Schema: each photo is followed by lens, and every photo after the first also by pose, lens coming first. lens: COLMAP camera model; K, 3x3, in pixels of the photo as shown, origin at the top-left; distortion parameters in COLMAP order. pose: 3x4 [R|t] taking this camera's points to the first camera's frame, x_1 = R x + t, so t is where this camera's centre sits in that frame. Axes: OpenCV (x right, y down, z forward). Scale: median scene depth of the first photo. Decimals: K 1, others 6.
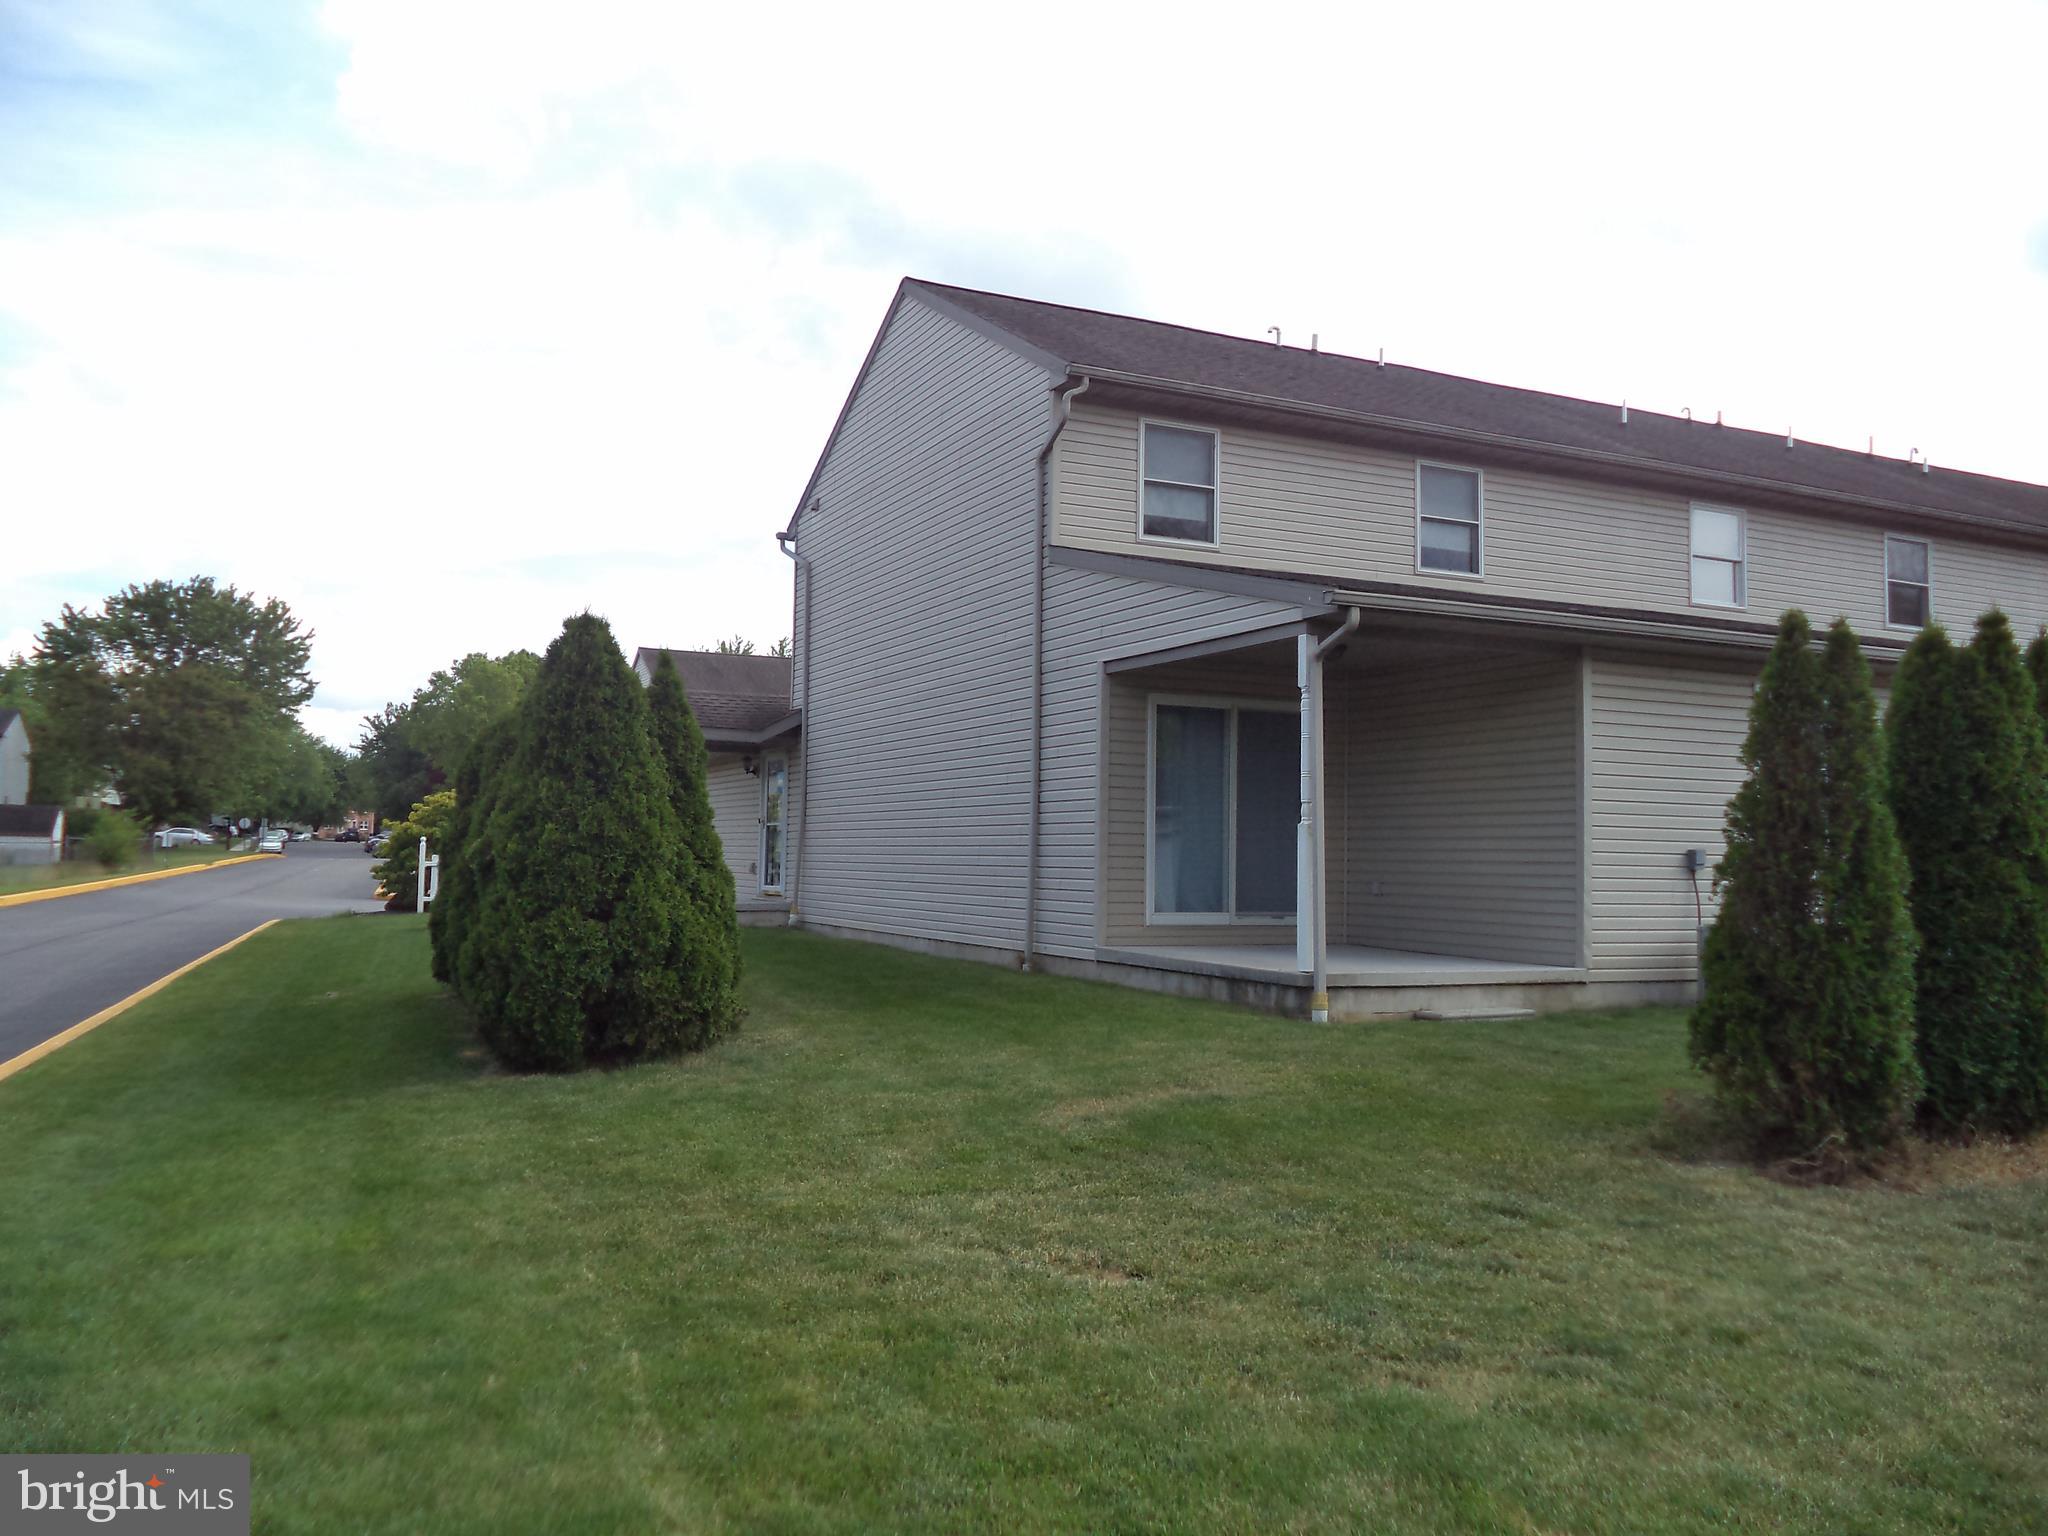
lens RADIAL K [[1662.6, 0, 1024.0], [0, 1662.6, 768.0], [0, 0, 1]] dist [-0.023897, -0.019570]
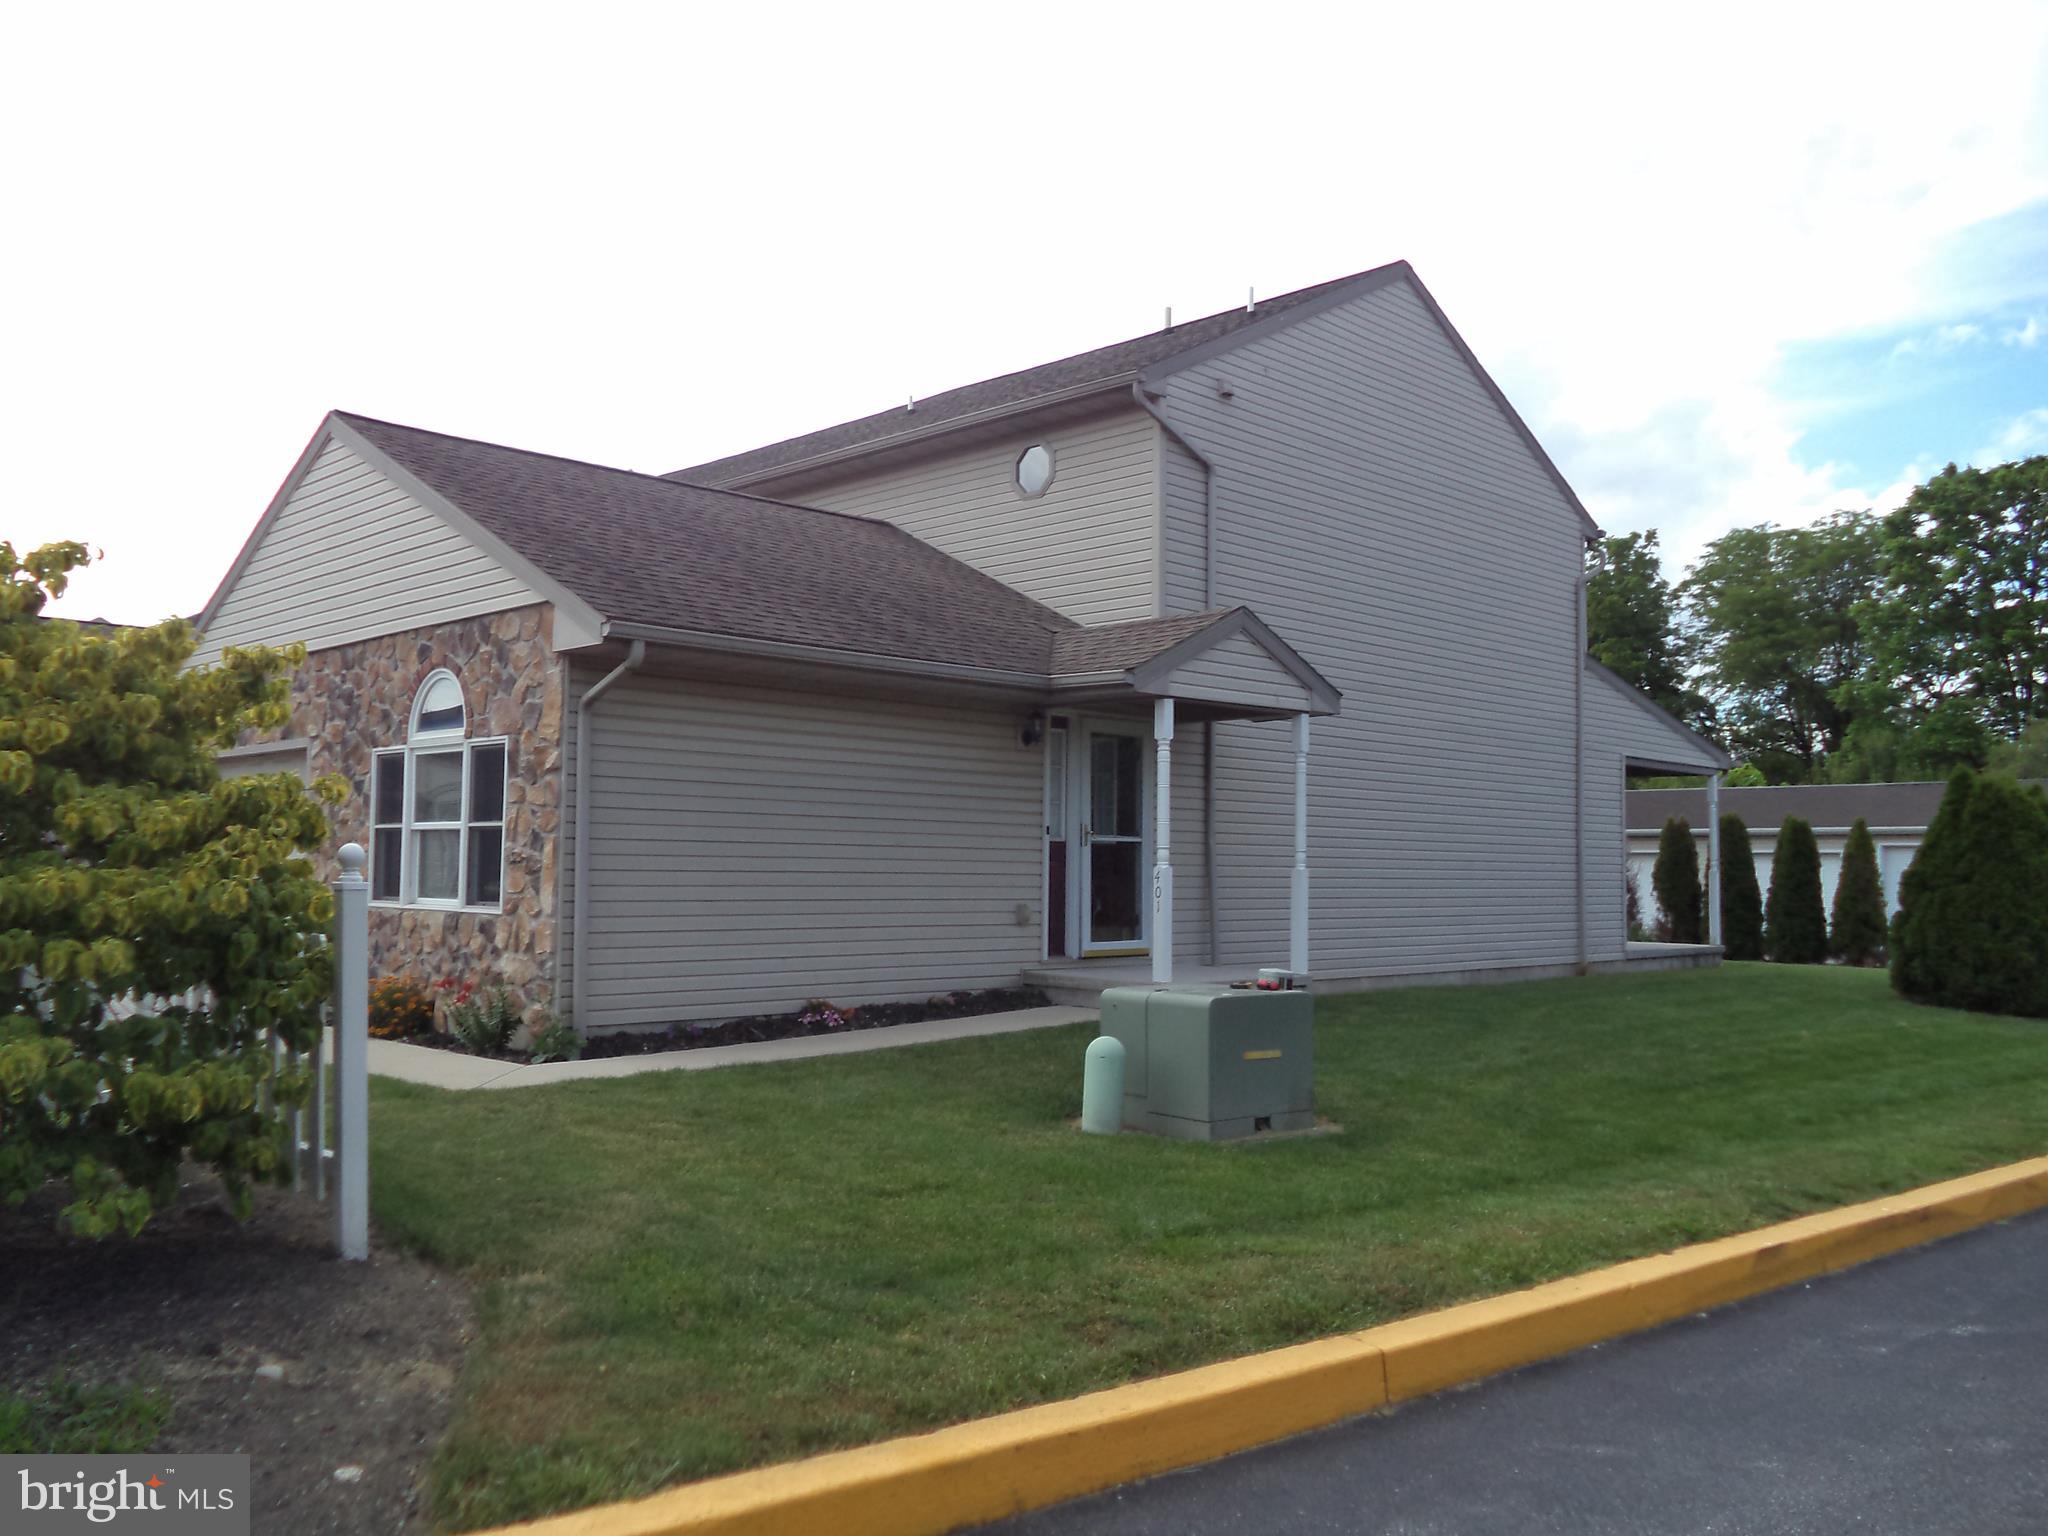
lens RADIAL K [[1662.6, 0, 1024.0], [0, 1662.6, 768.0], [0, 0, 1]] dist [-0.023897, -0.019570]
pose [[-0.340643, 0.044079, 0.939159, -1.061651], [-0.063899, 0.995505, -0.069900, 0.077200], [-0.938019, -0.083822, -0.336295, 1.841769]]
